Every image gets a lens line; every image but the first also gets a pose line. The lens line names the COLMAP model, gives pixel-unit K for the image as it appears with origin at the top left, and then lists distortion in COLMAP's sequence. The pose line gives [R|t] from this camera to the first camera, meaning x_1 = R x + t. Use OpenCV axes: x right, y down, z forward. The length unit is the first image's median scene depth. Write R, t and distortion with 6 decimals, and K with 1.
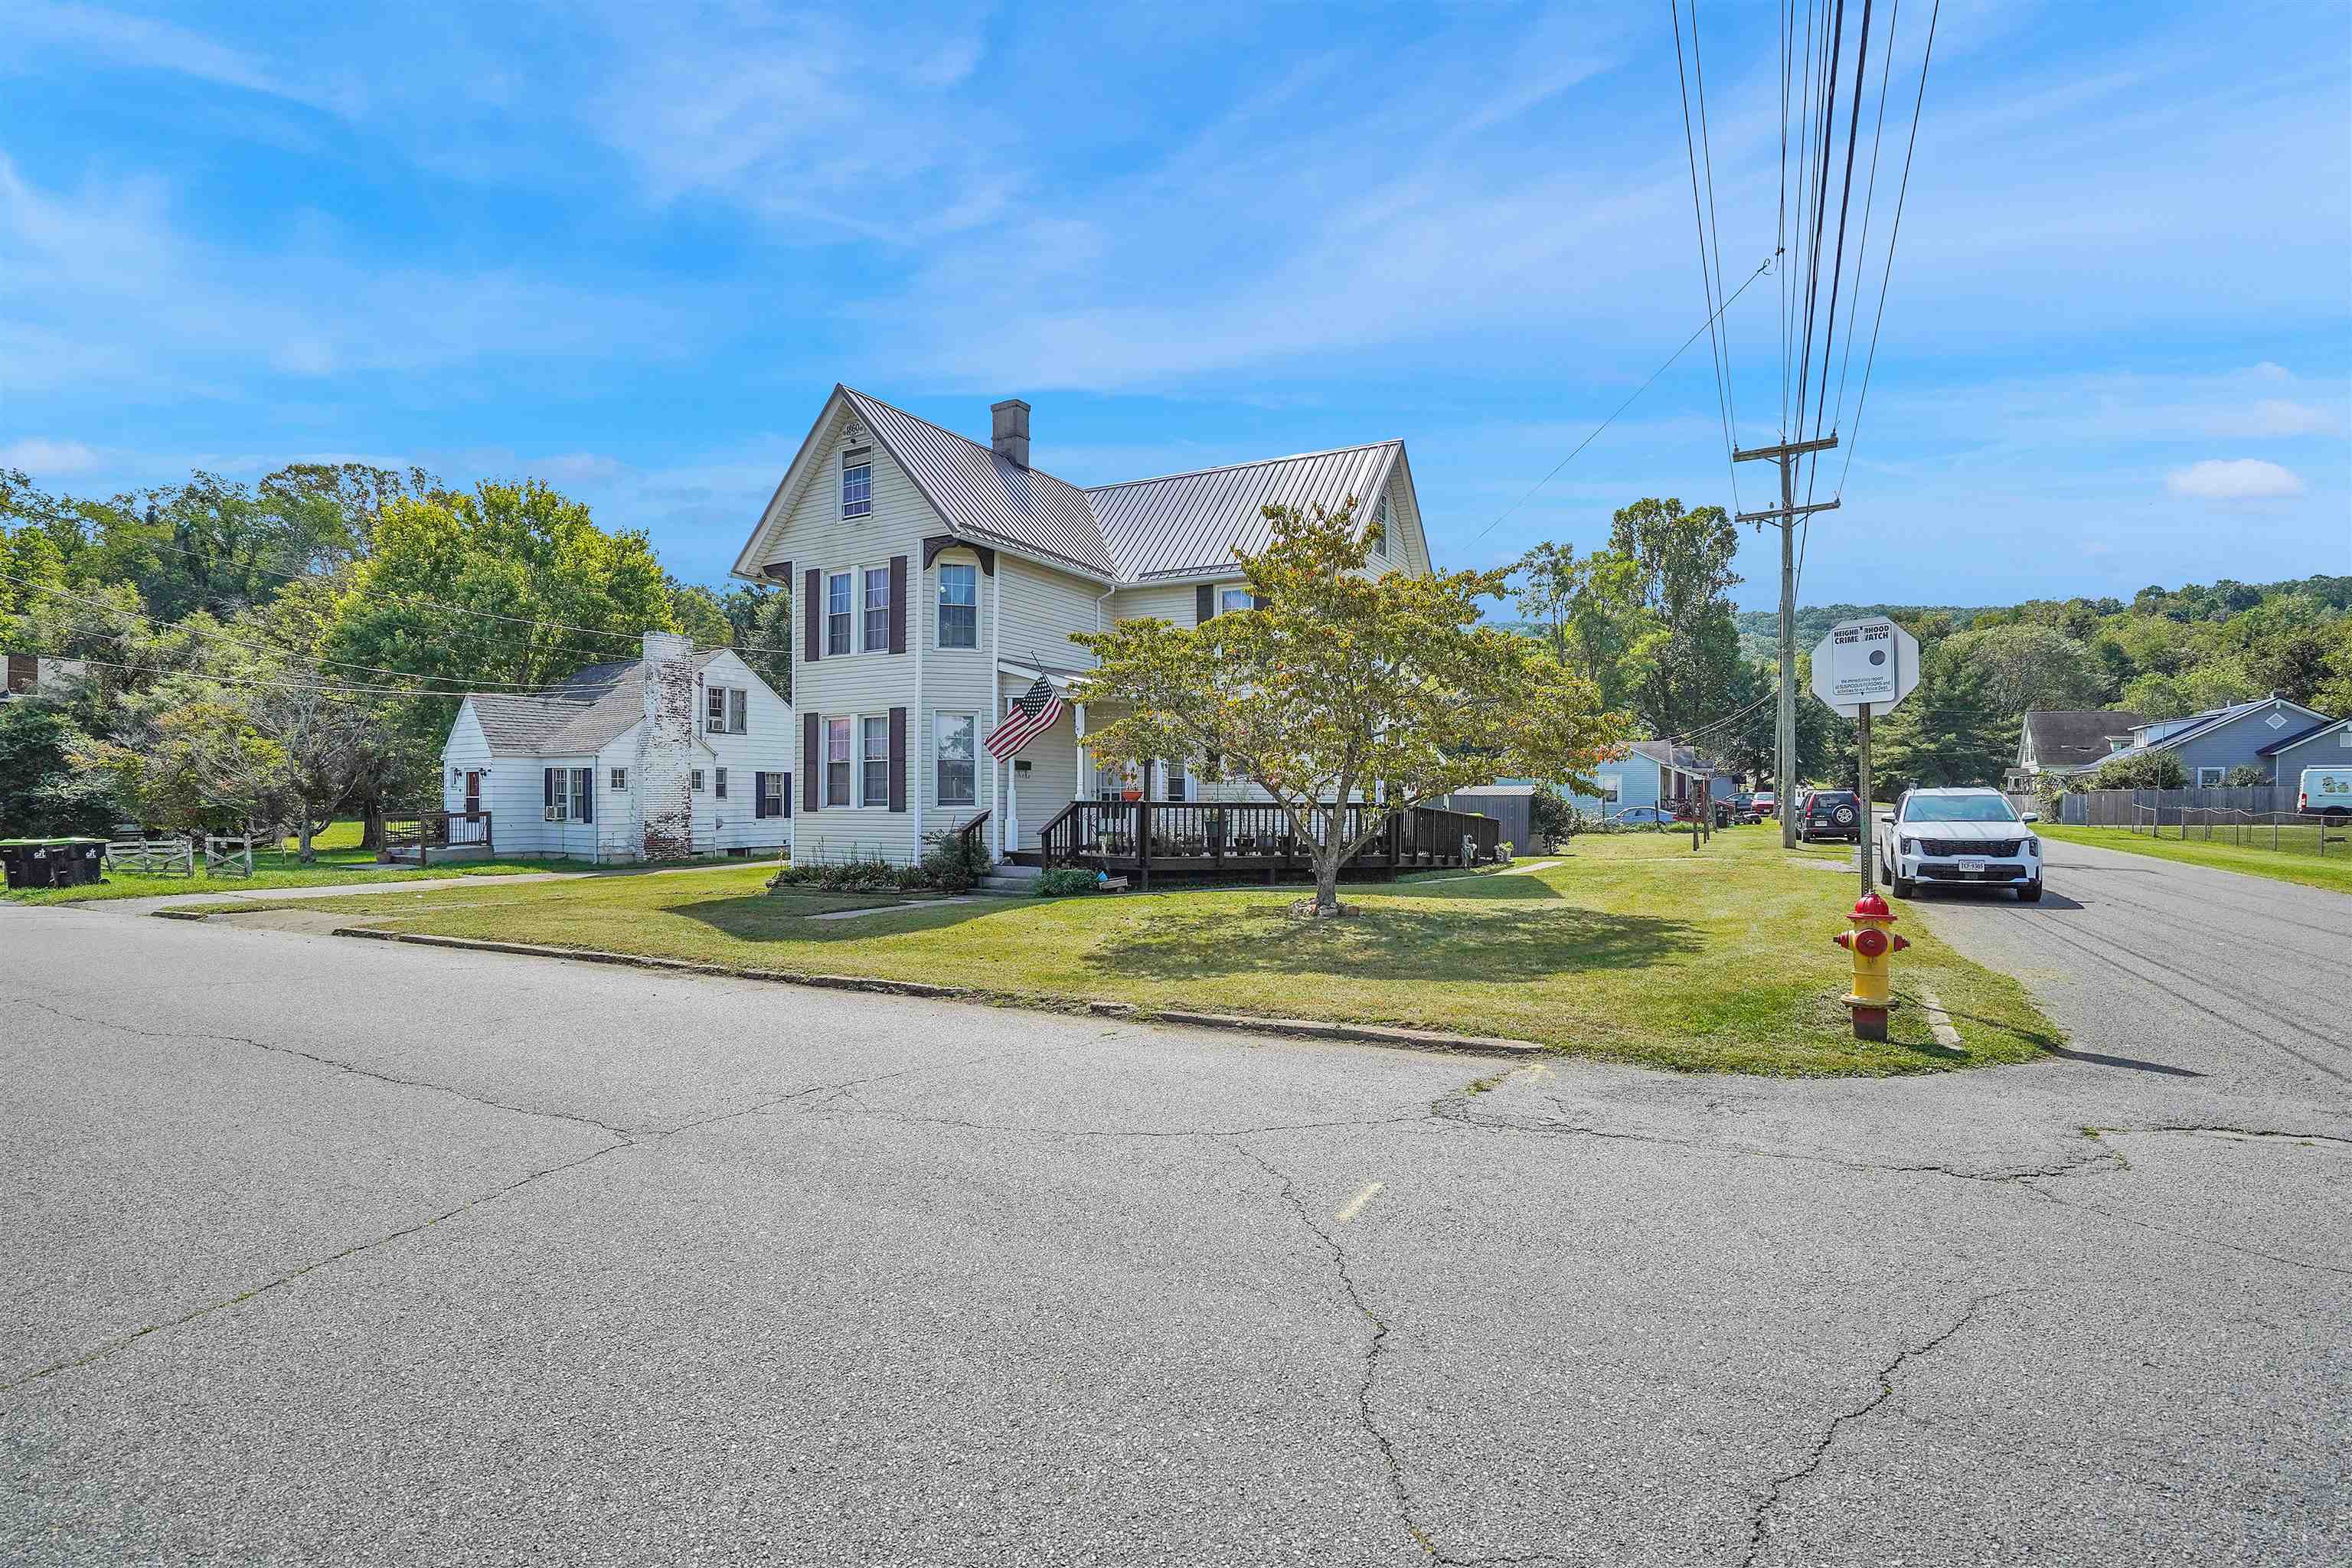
lens RADIAL K [[1106.7, 0, 1175.8], [0, 1106.7, 801.9], [0, 0, 1]] dist [-0.058050, 0.016956]
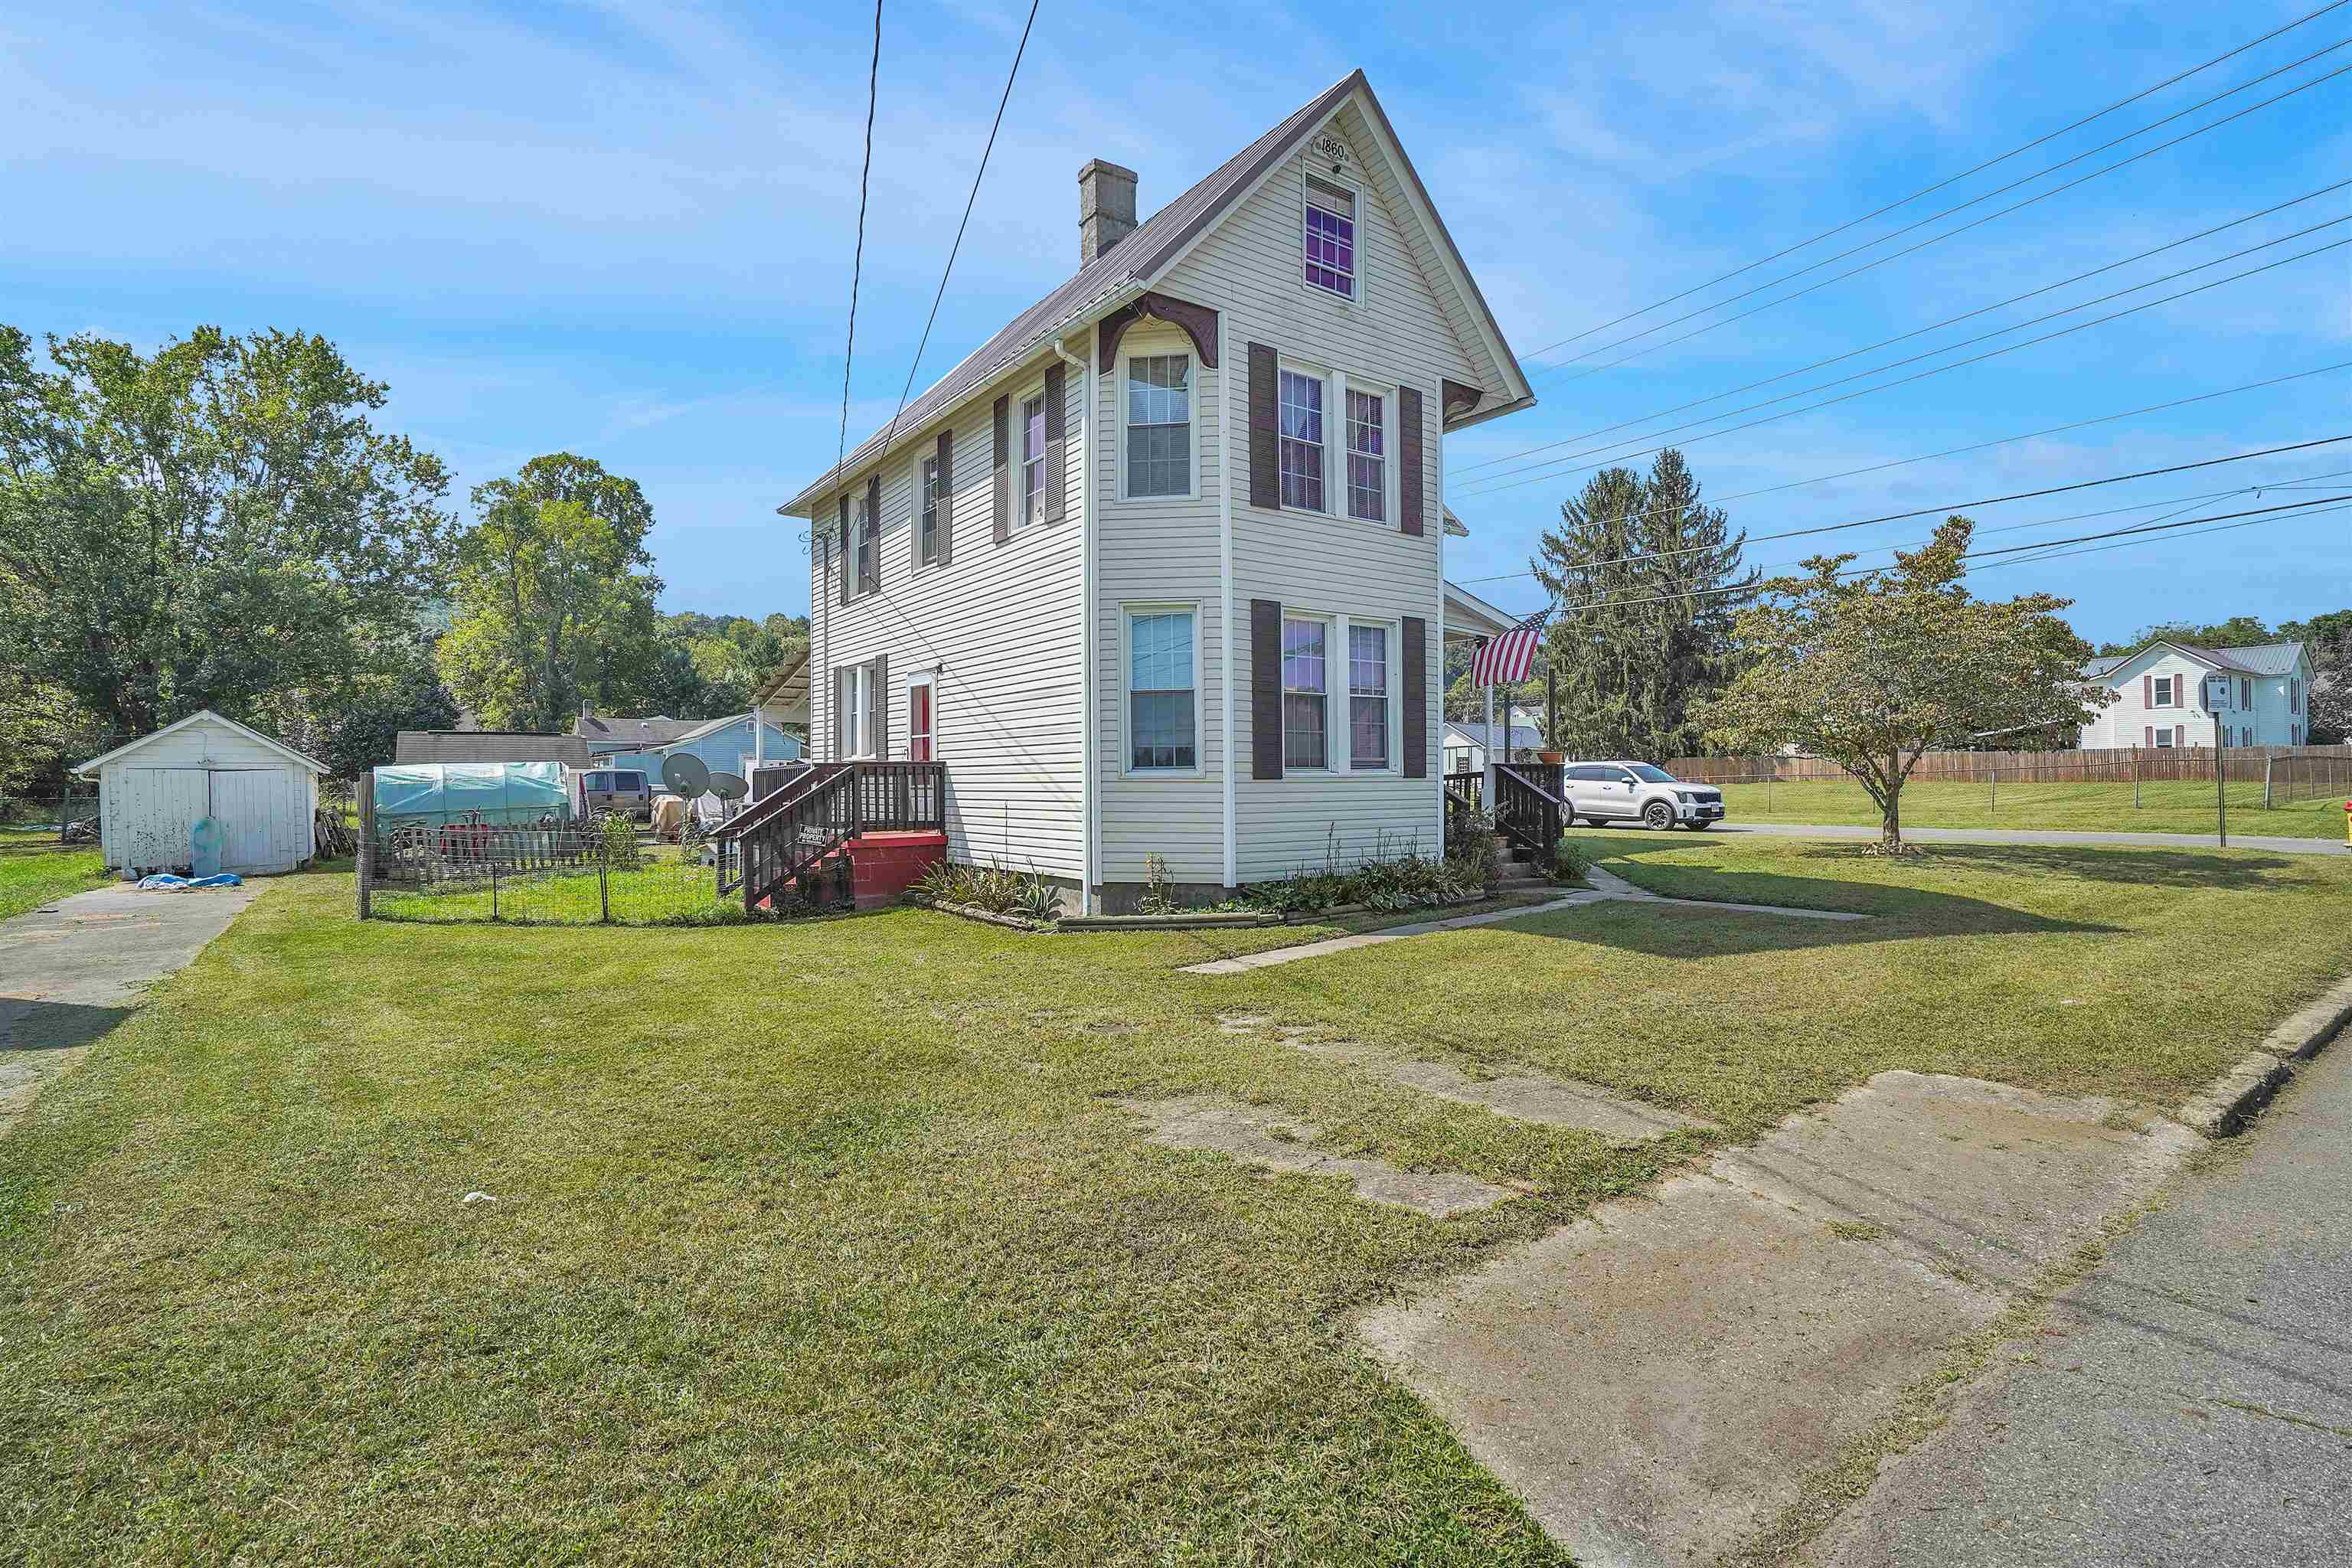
lens RADIAL K [[1111.0, 0, 1174.9], [0, 1111.0, 751.7], [0, 0, 1]] dist [-0.063282, 0.021601]
pose [[0.424698, 0.021874, 0.905071, -0.571611], [0.007902, 0.999580, -0.027866, 0.006990], [-0.905300, 0.018987, 0.424347, 0.540491]]
